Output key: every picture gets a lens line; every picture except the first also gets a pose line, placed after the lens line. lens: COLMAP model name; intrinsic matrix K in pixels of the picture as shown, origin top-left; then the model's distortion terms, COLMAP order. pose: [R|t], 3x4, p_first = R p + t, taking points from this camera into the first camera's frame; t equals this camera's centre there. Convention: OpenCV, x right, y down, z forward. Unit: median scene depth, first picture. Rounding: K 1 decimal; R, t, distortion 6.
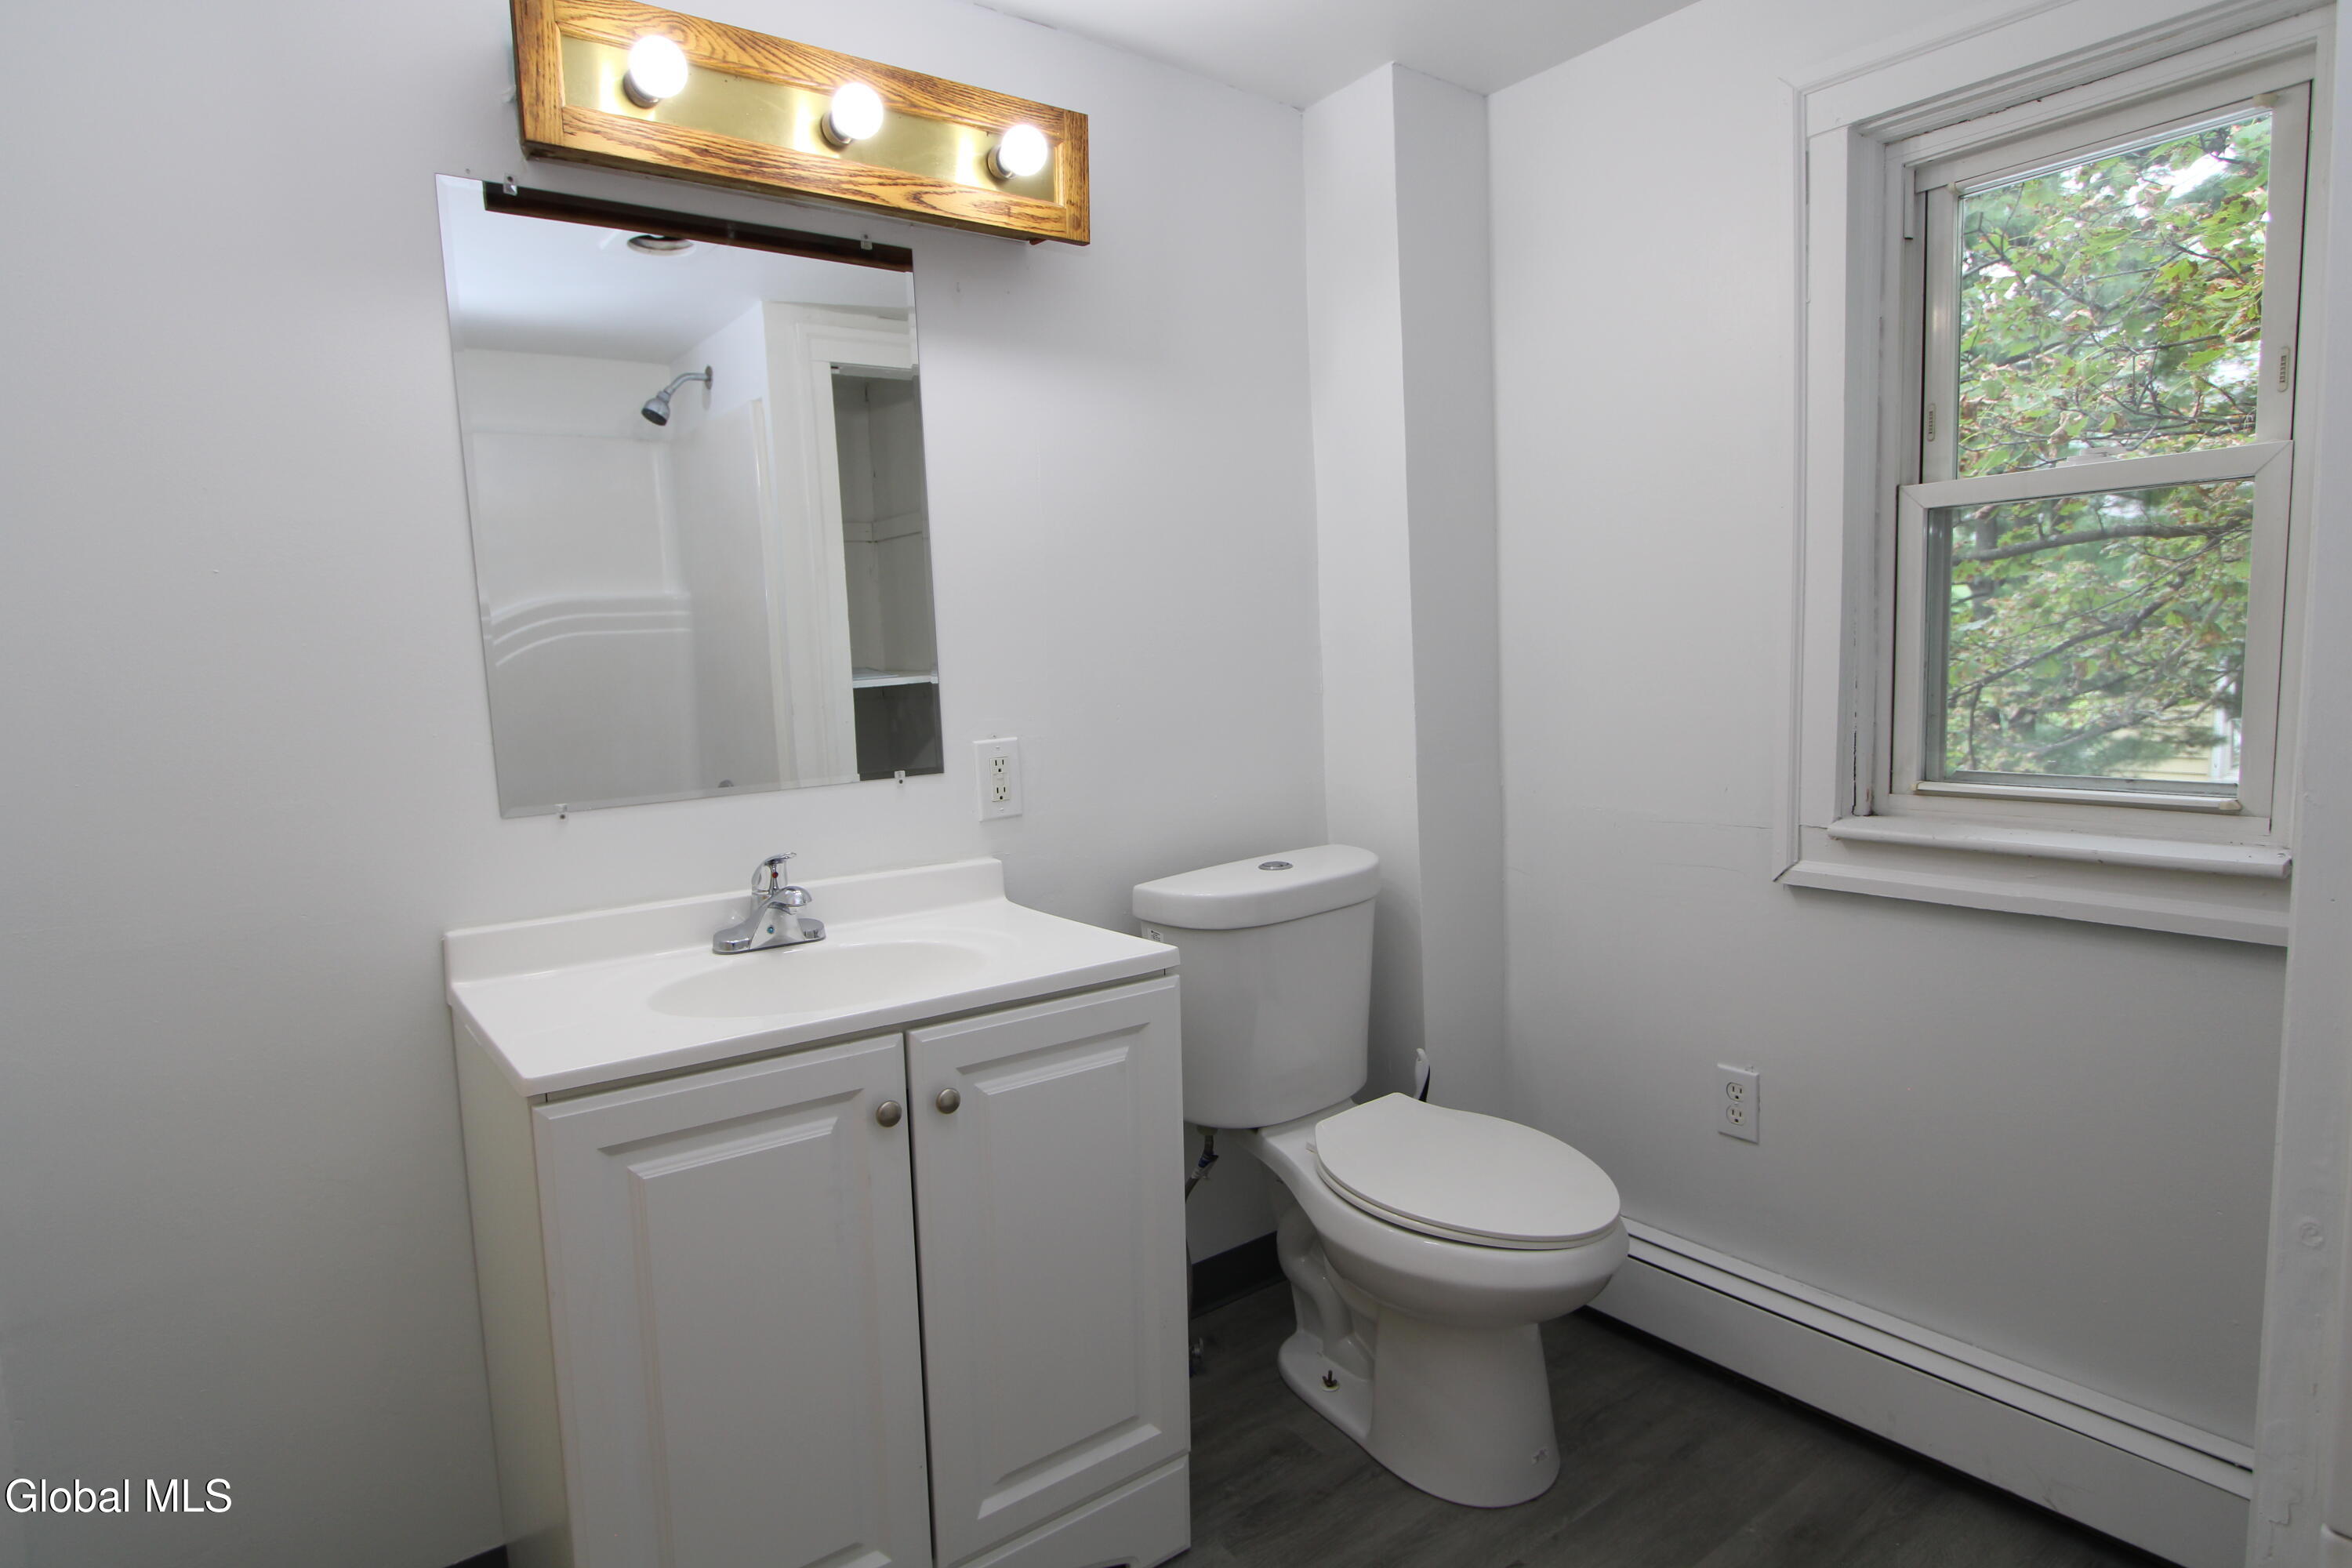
lens RADIAL K [[1297.5, 0, 1167.0], [0, 1297.5, 795.5], [0, 0, 1]] dist [-0.024461, 0.013503]
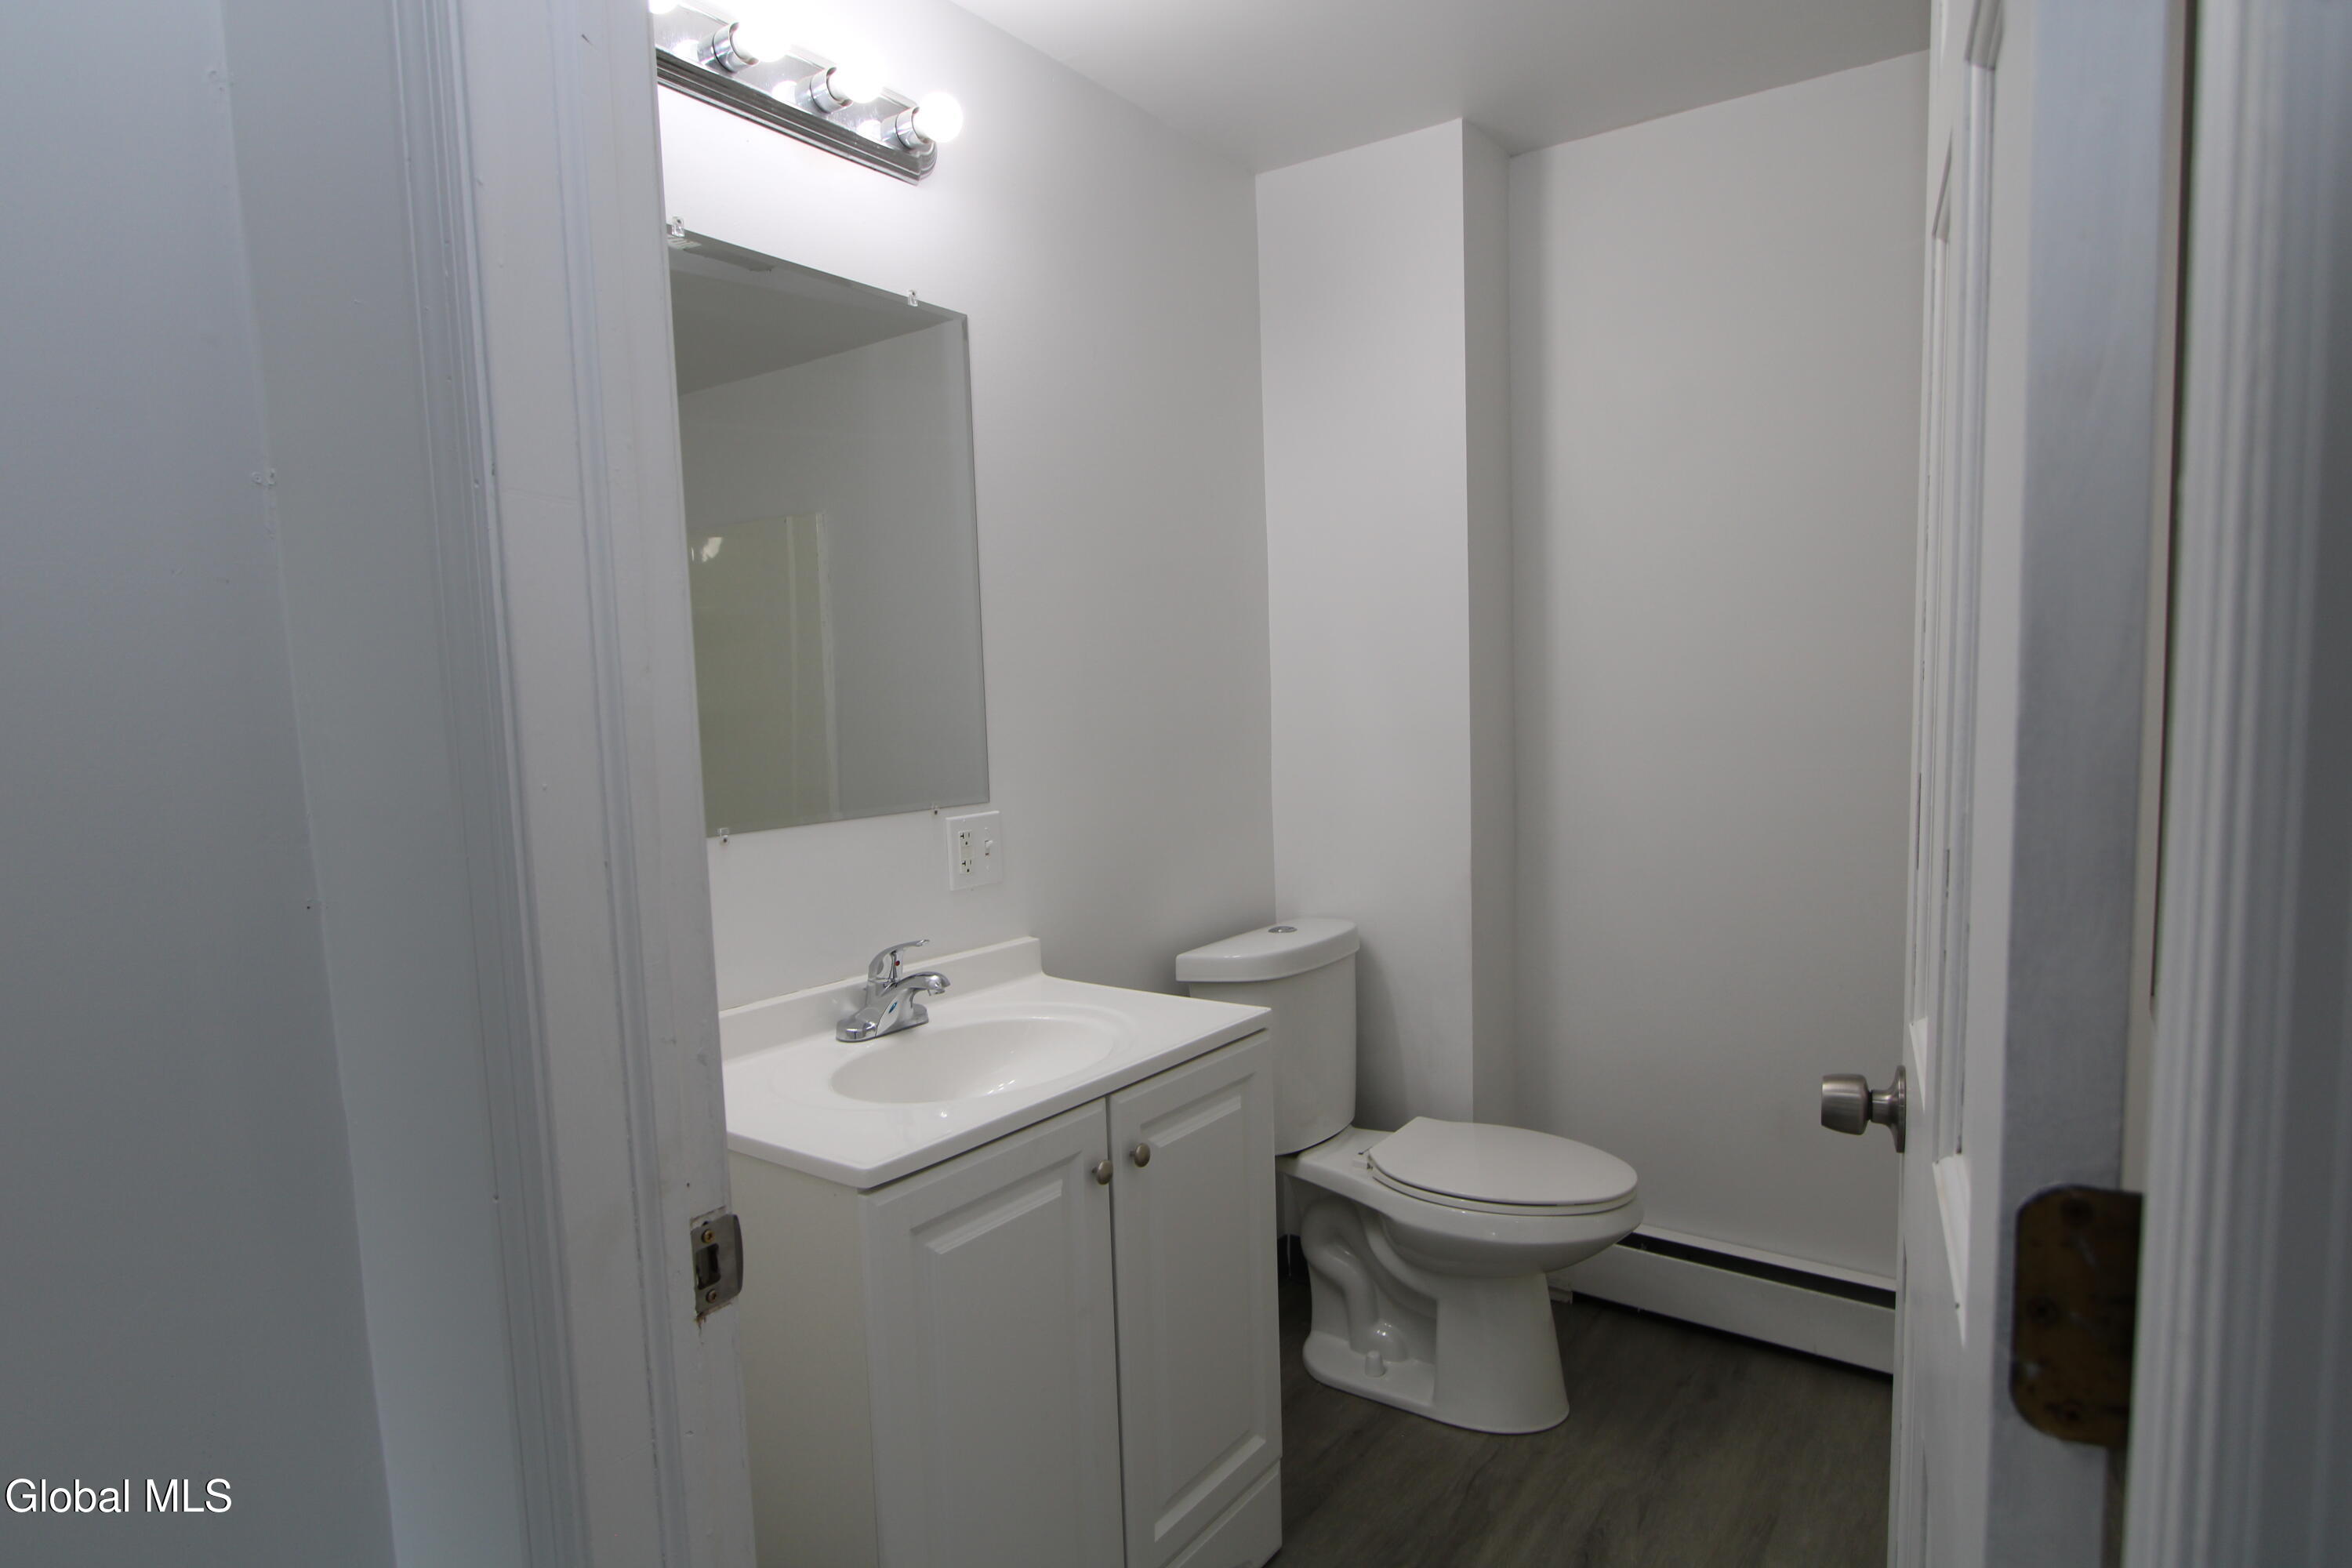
lens RADIAL K [[1297.5, 0, 1167.0], [0, 1297.5, 795.5], [0, 0, 1]] dist [-0.024461, 0.013503]
pose [[0.948819, -0.018984, 0.315248, -0.426679], [0.035263, 0.998318, -0.046016, -0.017117], [-0.313844, 0.054778, 0.947893, -0.062685]]
